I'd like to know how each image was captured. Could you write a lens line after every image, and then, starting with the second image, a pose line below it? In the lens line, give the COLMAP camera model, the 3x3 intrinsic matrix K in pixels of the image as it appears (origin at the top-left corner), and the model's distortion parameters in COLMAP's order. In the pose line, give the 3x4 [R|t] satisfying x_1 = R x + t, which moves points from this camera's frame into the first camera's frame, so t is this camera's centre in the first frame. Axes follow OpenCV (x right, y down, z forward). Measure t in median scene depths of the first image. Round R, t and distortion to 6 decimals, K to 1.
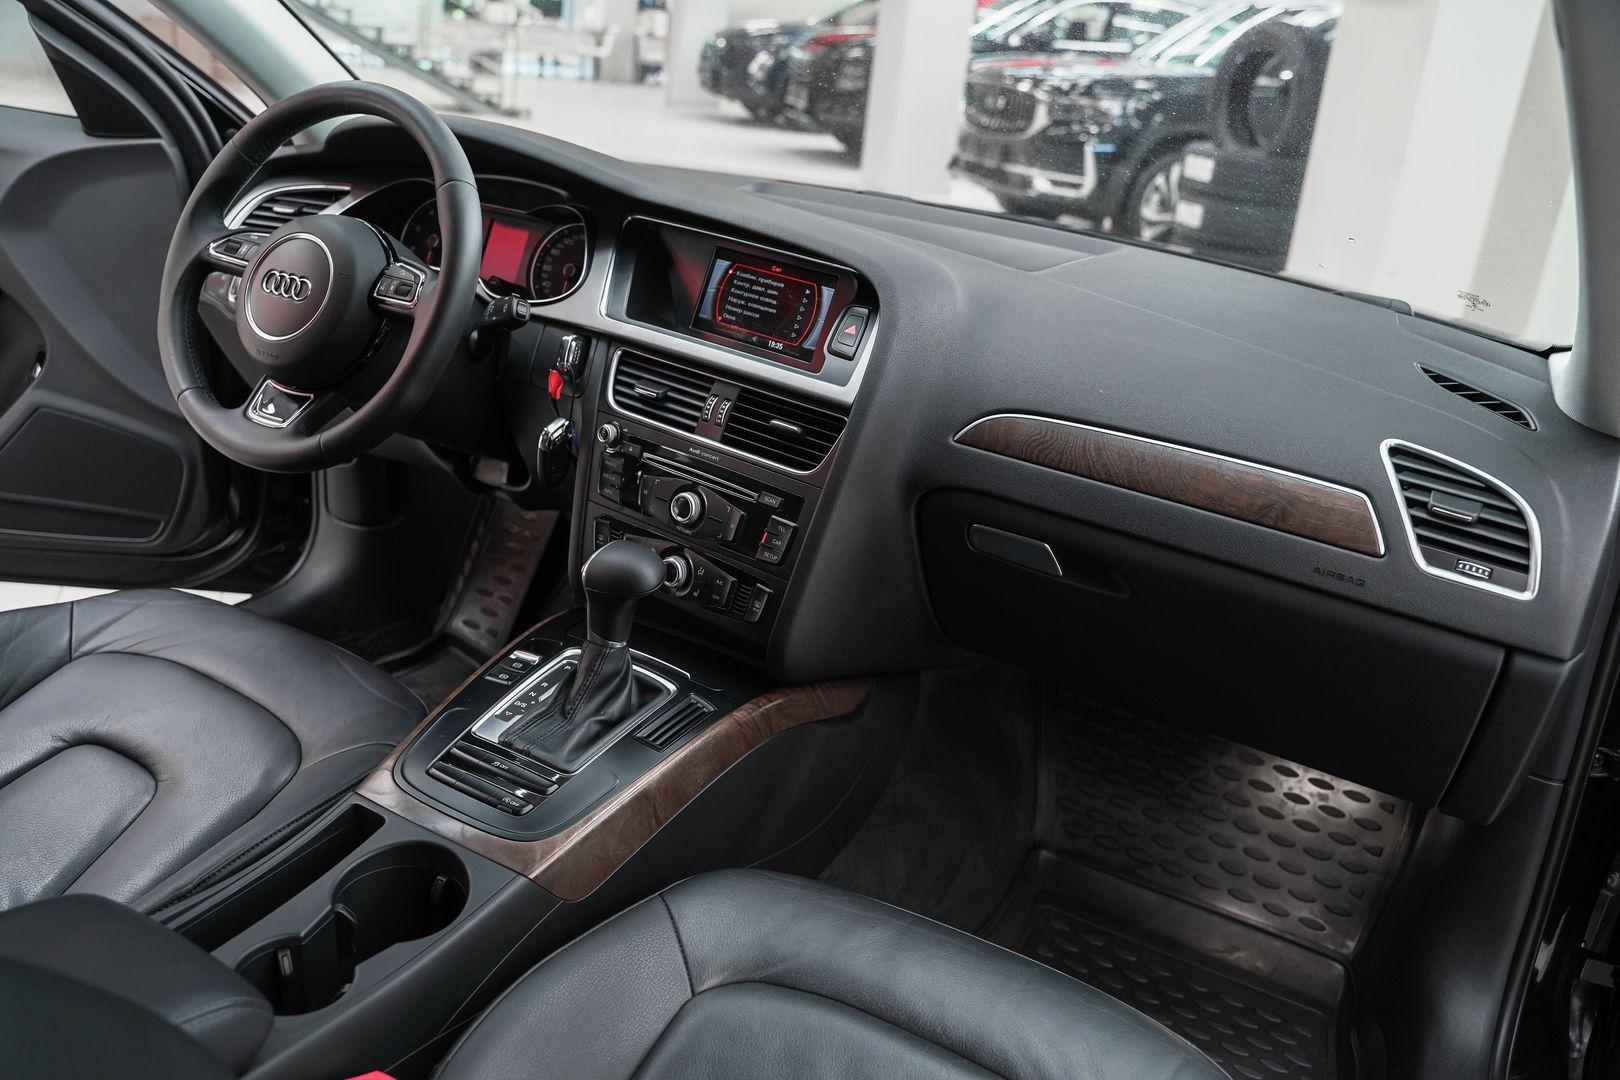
lens RADIAL K [[1316.1, 0, 810.0], [0, 1316.1, 540.0], [0, 0, 1]] dist [-0.130912, 0.110309]
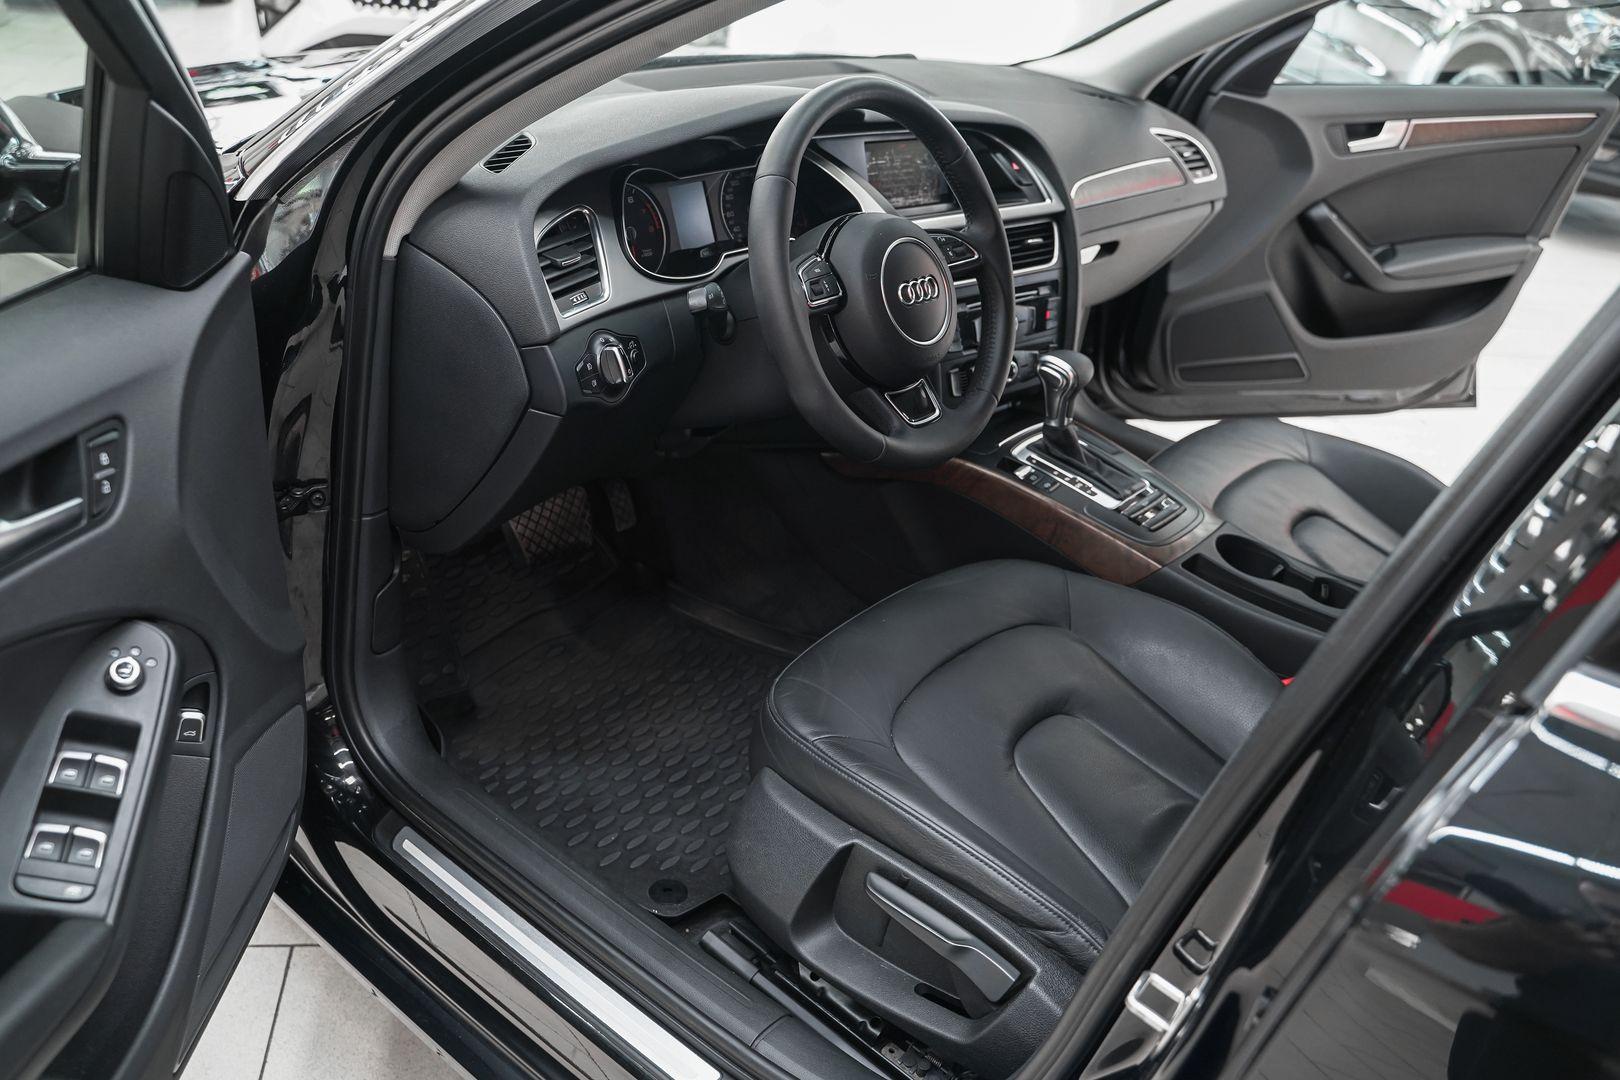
lens RADIAL K [[1299.8, 0, 810.0], [0, 1299.8, 540.0], [0, 0, 1]] dist [-0.124713, 0.093591]
pose [[0.192607, -0.544184, 0.816558, -1.294358], [0.293099, 0.826056, 0.481378, -0.523031], [-0.936480, 0.146615, 0.318604, 0.735335]]
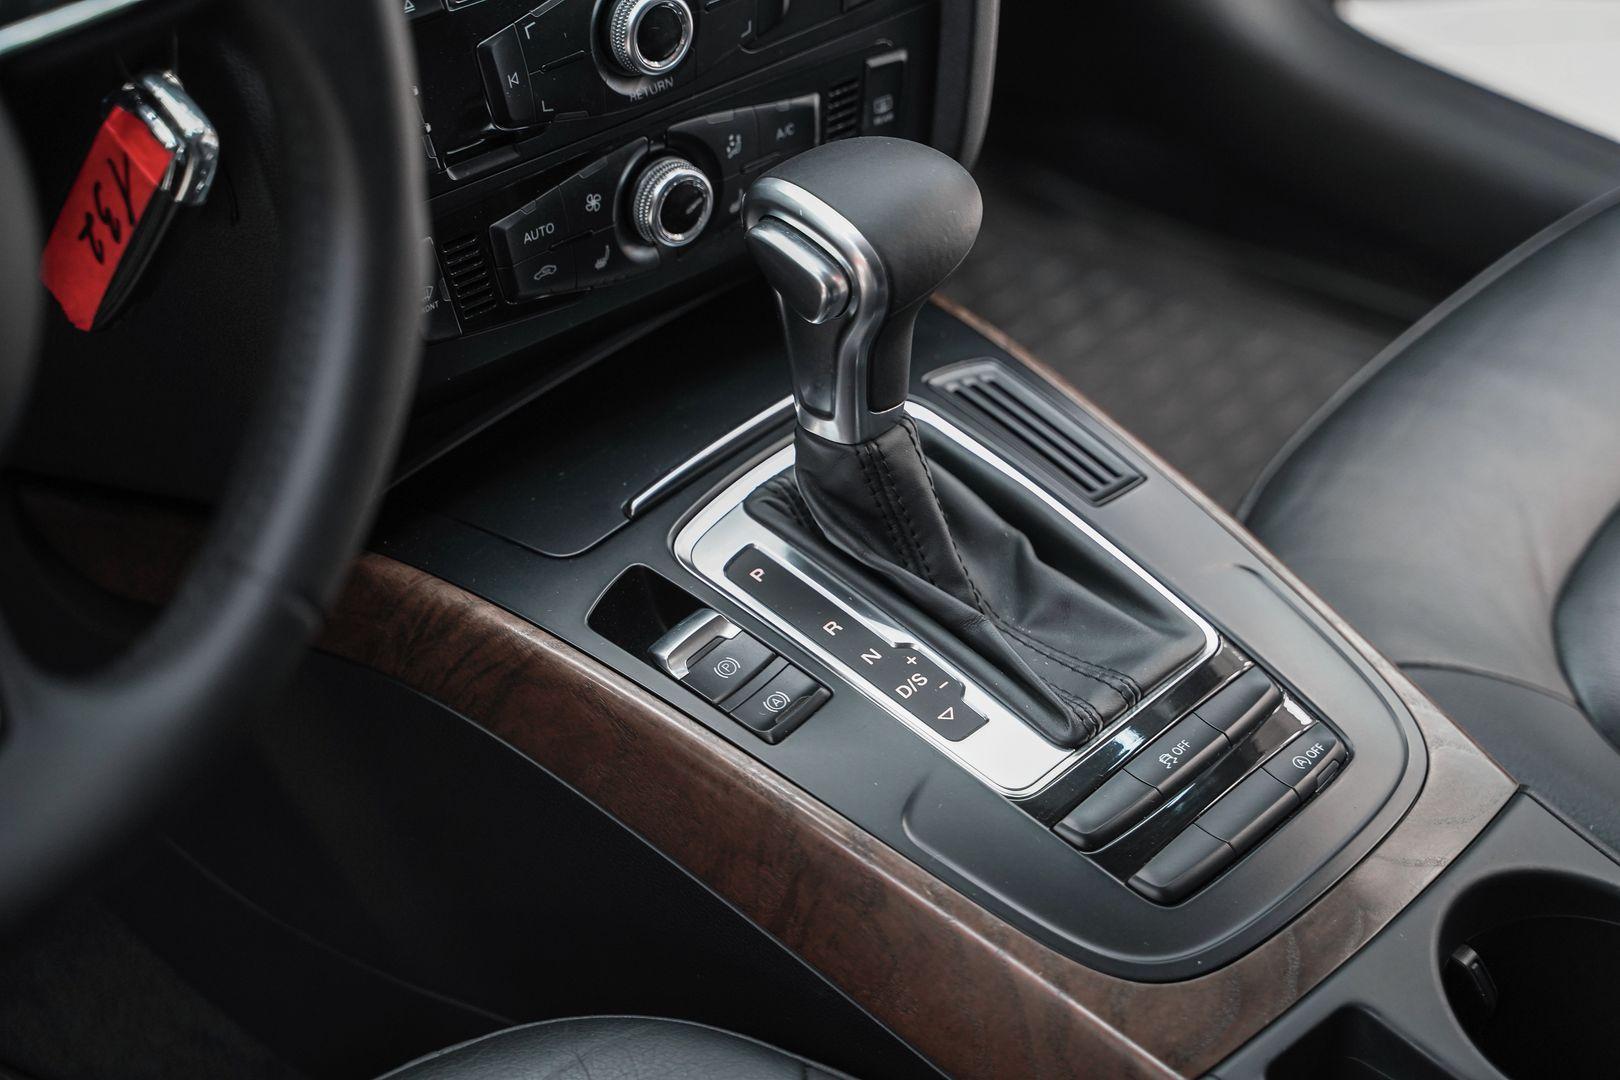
lens RADIAL K [[3274.9, 0, 810.0], [0, 3274.9, 540.0], [0, 0, 1]] dist [0.291558, -0.150574]
pose [[0.218293, -0.682550, 0.697477, -0.745953], [0.343315, 0.722738, 0.599821, -0.414229], [-0.913500, 0.108518, 0.392098, 0.581279]]
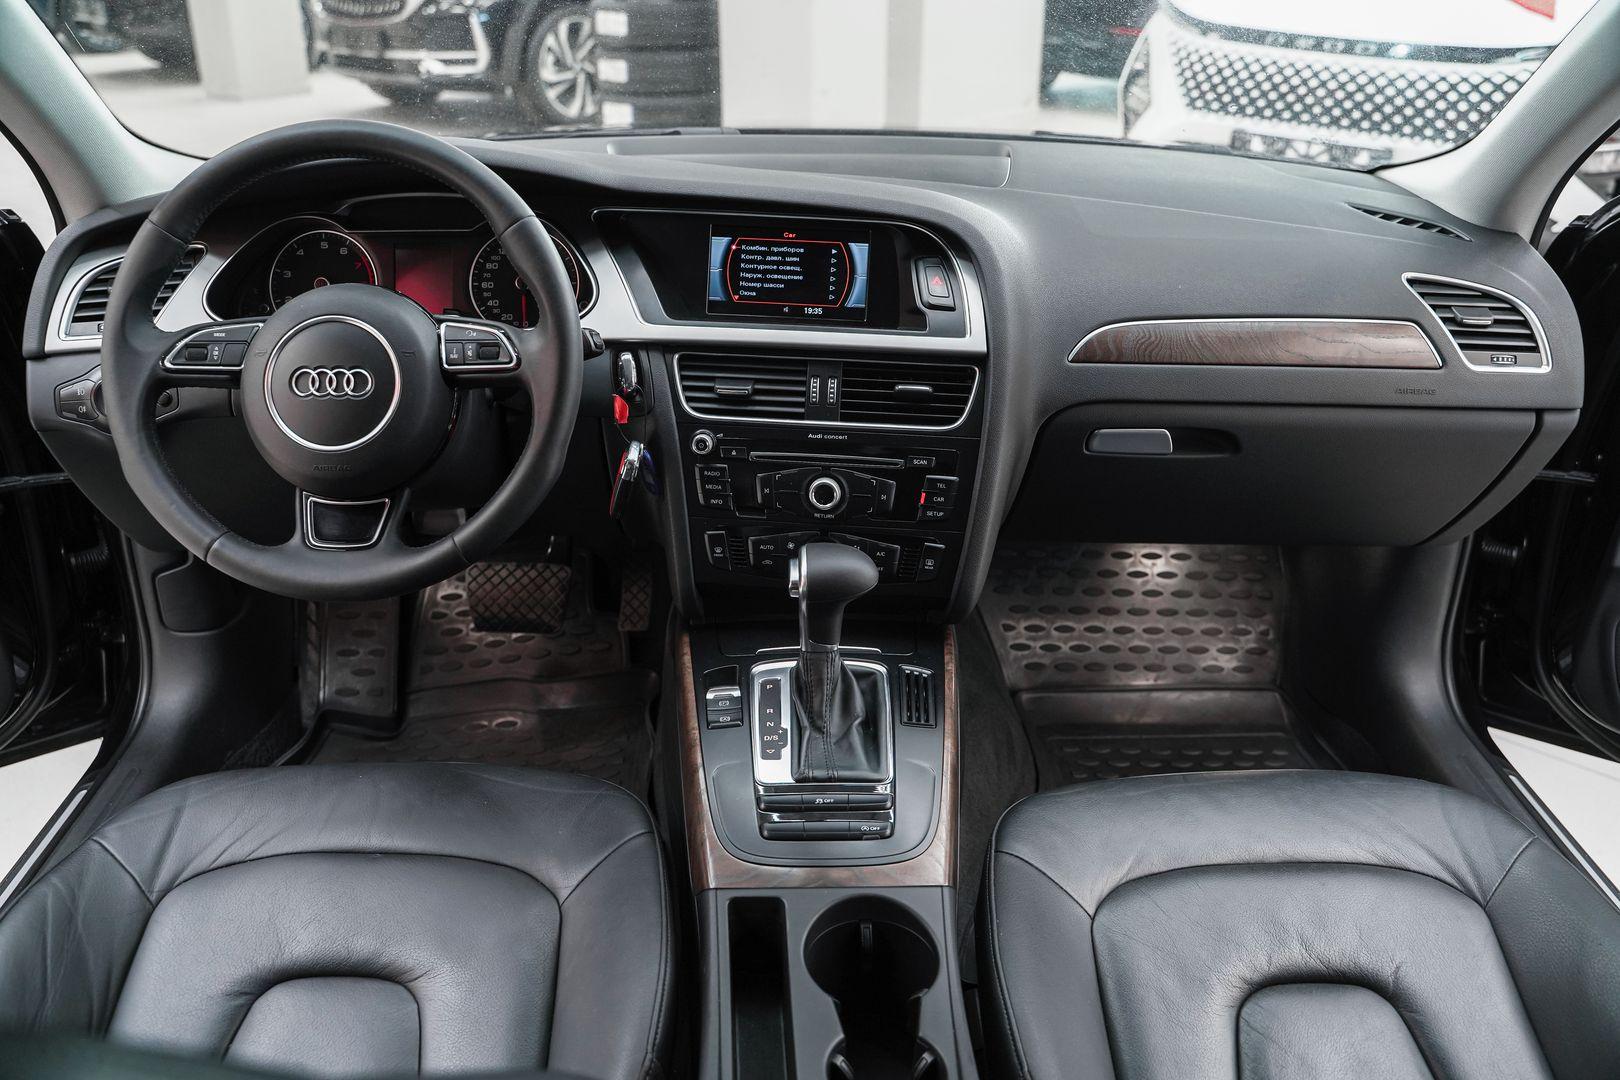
lens RADIAL K [[1299.8, 0, 810.0], [0, 1299.8, 540.0], [0, 0, 1]] dist [-0.124713, 0.093591]
pose [[0.854318, -0.313375, 0.414653, -0.485713], [0.265587, 0.948980, 0.169998, -0.149977], [-0.446771, -0.035106, 0.893959, 0.116344]]
